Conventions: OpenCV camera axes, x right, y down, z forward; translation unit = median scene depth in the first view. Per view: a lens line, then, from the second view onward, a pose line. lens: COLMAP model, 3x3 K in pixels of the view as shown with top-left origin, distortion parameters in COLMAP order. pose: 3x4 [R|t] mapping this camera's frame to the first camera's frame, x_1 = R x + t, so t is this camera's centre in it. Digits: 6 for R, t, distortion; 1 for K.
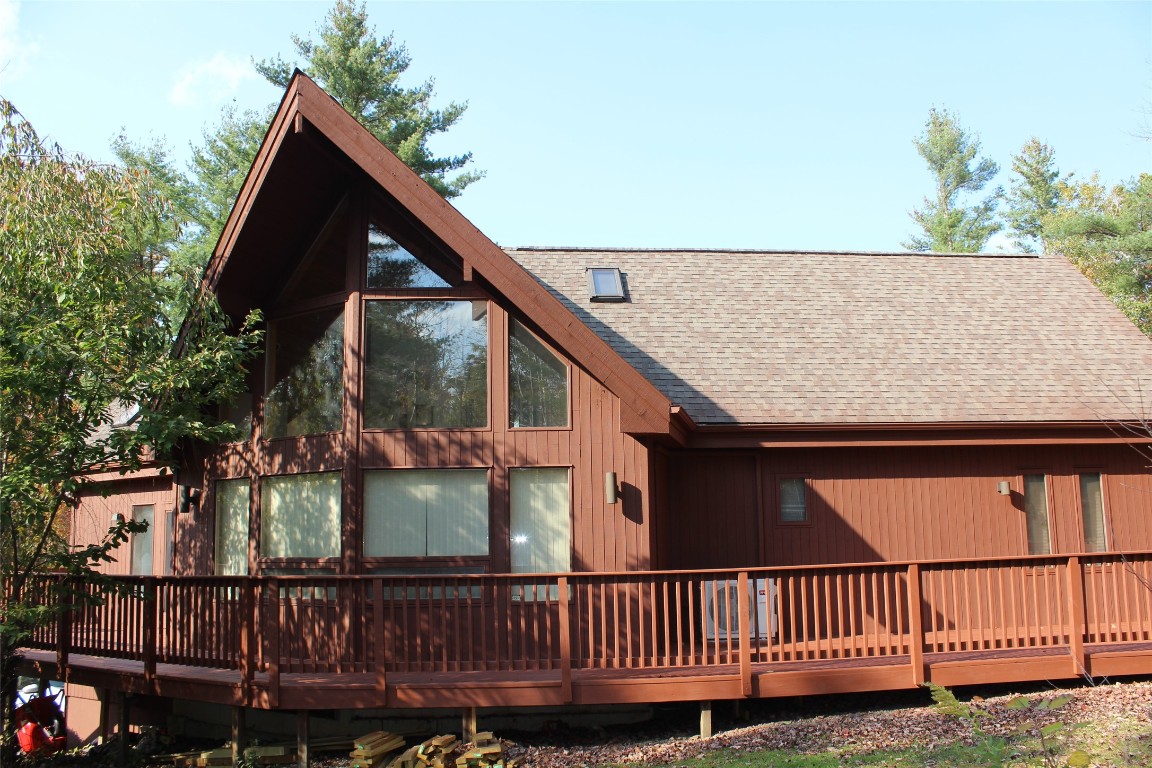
lens RADIAL K [[949.8, 0, 579.8], [0, 949.8, 387.1], [0, 0, 1]] dist [-0.170130, 0.149060]
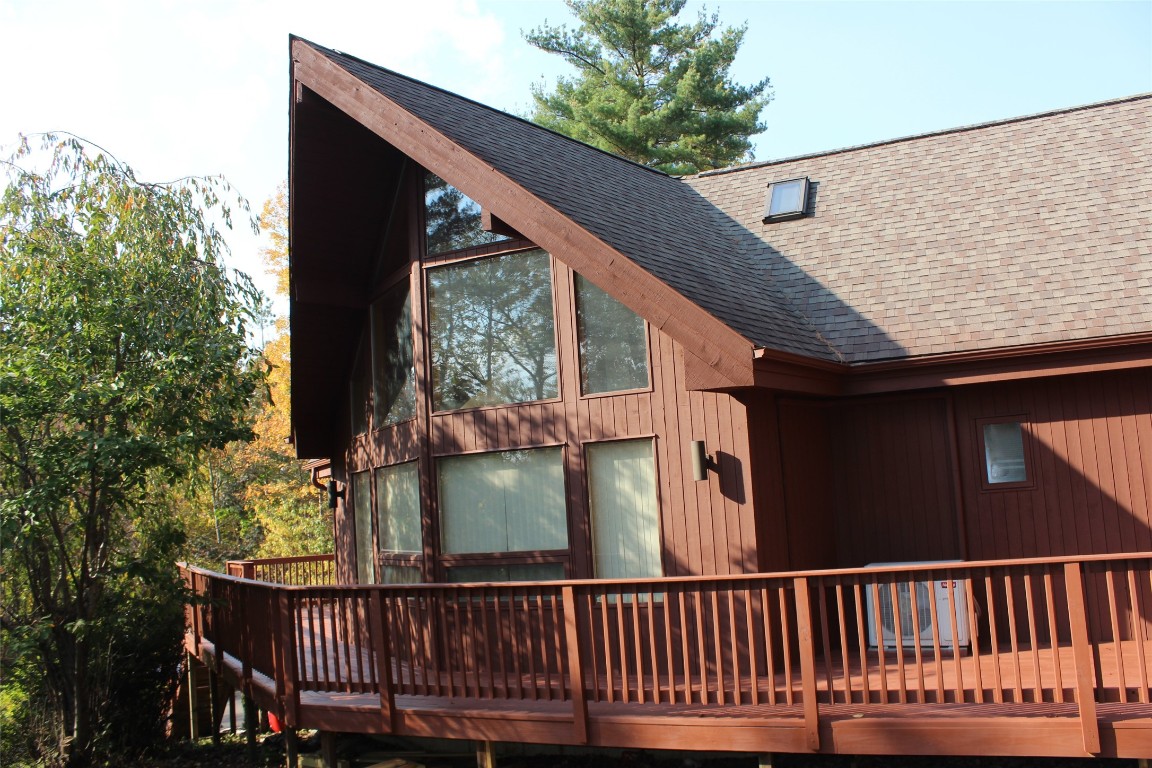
lens RADIAL K [[949.8, 0, 579.8], [0, 949.8, 387.1], [0, 0, 1]] dist [-0.170130, 0.149060]
pose [[0.889958, -0.094401, -0.446165, 0.262237], [0.119249, 0.992473, 0.027873, 0.010457], [0.440176, -0.078010, 0.894516, 0.224621]]
